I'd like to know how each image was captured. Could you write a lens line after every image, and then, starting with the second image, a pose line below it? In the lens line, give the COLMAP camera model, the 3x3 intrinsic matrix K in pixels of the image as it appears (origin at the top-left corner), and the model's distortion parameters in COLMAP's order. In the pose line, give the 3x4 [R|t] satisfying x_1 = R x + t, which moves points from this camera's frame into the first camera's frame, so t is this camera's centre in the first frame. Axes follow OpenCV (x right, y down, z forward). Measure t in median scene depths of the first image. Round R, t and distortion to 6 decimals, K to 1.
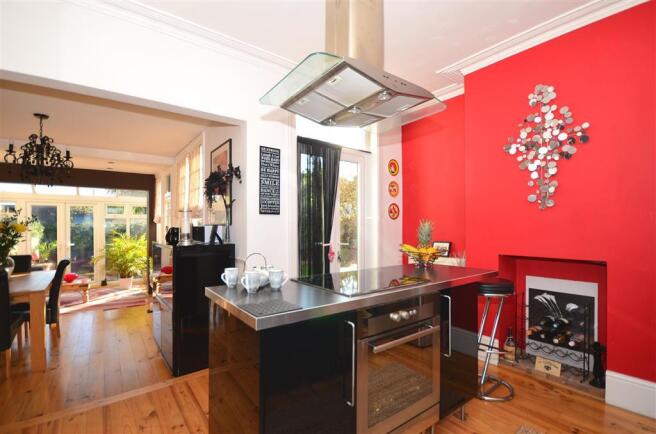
lens RADIAL K [[302.3, 0, 348.4], [0, 302.3, 226.7], [0, 0, 1]] dist [-0.004888, -0.000347]
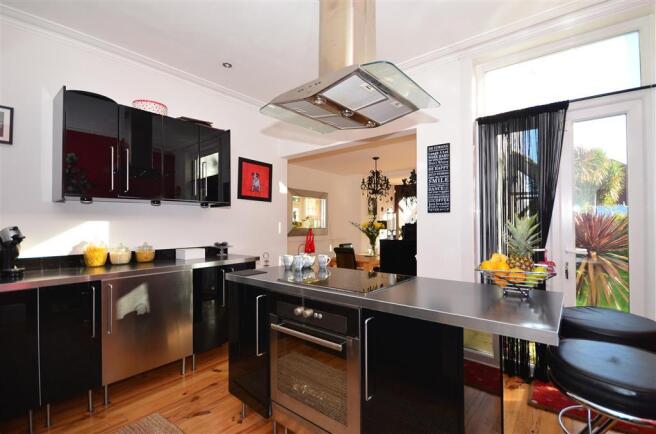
lens RADIAL K [[302.3, 0, 331.8], [0, 302.3, 221.0], [0, 0, 1]] dist [-0.004888, -0.000347]
pose [[0.223106, -0.011792, -0.974723, 0.629249], [0.003915, 0.999930, -0.011201, -0.003727], [0.974786, -0.001317, 0.223137, 0.446591]]
